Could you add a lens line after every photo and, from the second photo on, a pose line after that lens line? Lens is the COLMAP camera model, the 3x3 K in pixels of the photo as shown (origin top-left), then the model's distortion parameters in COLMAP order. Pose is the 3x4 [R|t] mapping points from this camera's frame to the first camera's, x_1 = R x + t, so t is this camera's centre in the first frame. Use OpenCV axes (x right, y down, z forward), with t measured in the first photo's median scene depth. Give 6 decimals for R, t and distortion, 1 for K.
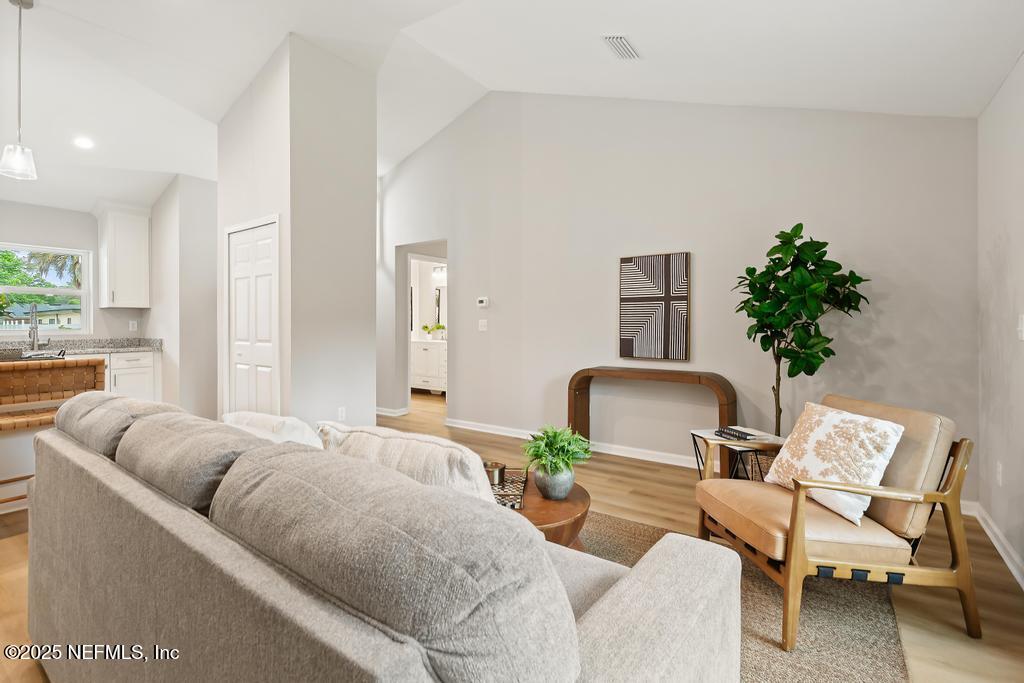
lens RADIAL K [[469.6, 0, 511.6], [0, 469.6, 323.1], [0, 0, 1]] dist [0.005387, 0.000658]
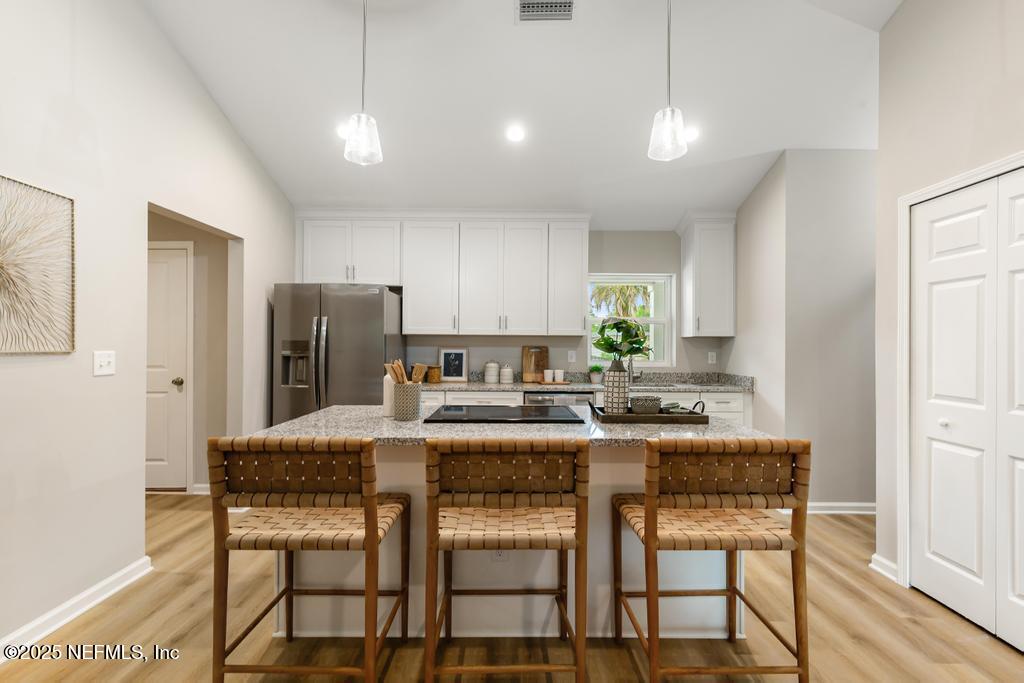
lens RADIAL K [[470.4, 0, 513.2], [0, 470.4, 347.5], [0, 0, 1]] dist [0.002306, -0.000028]
pose [[0.581472, 0.009815, -0.813508, -0.354757], [-0.008726, 0.999945, 0.005827, -0.015891], [0.813520, 0.003710, 0.581525, 0.242534]]
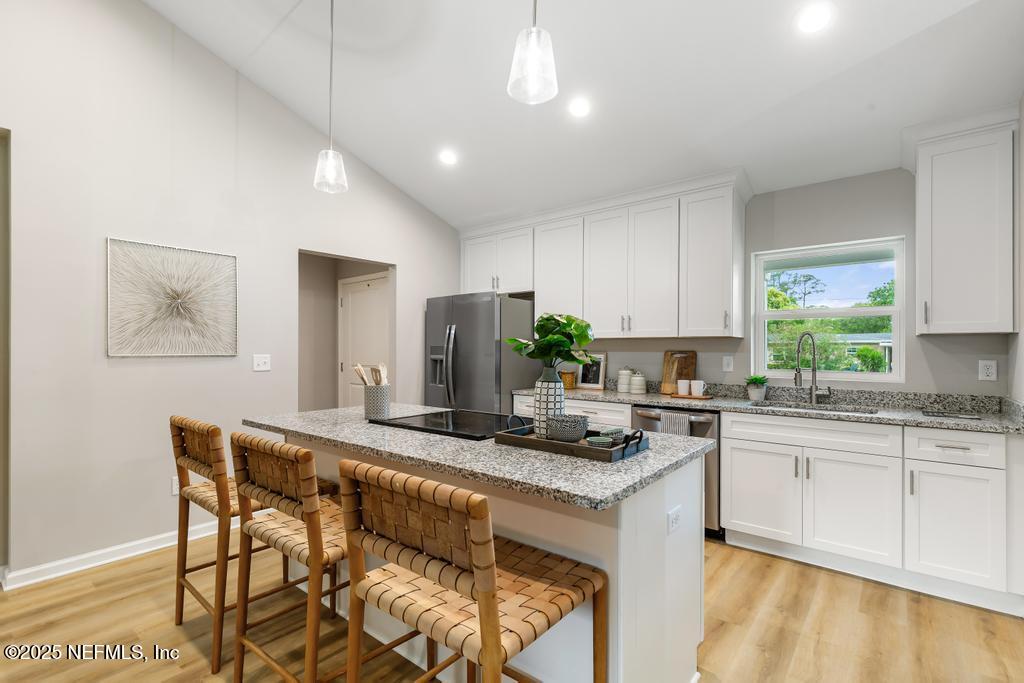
lens RADIAL K [[470.4, 0, 513.2], [0, 470.4, 347.5], [0, 0, 1]] dist [0.002306, -0.000028]
pose [[-0.071493, 0.000847, -0.997441, -0.308797], [-0.002854, 0.999995, 0.001054, -0.018436], [0.997437, 0.002922, -0.071491, 0.594726]]
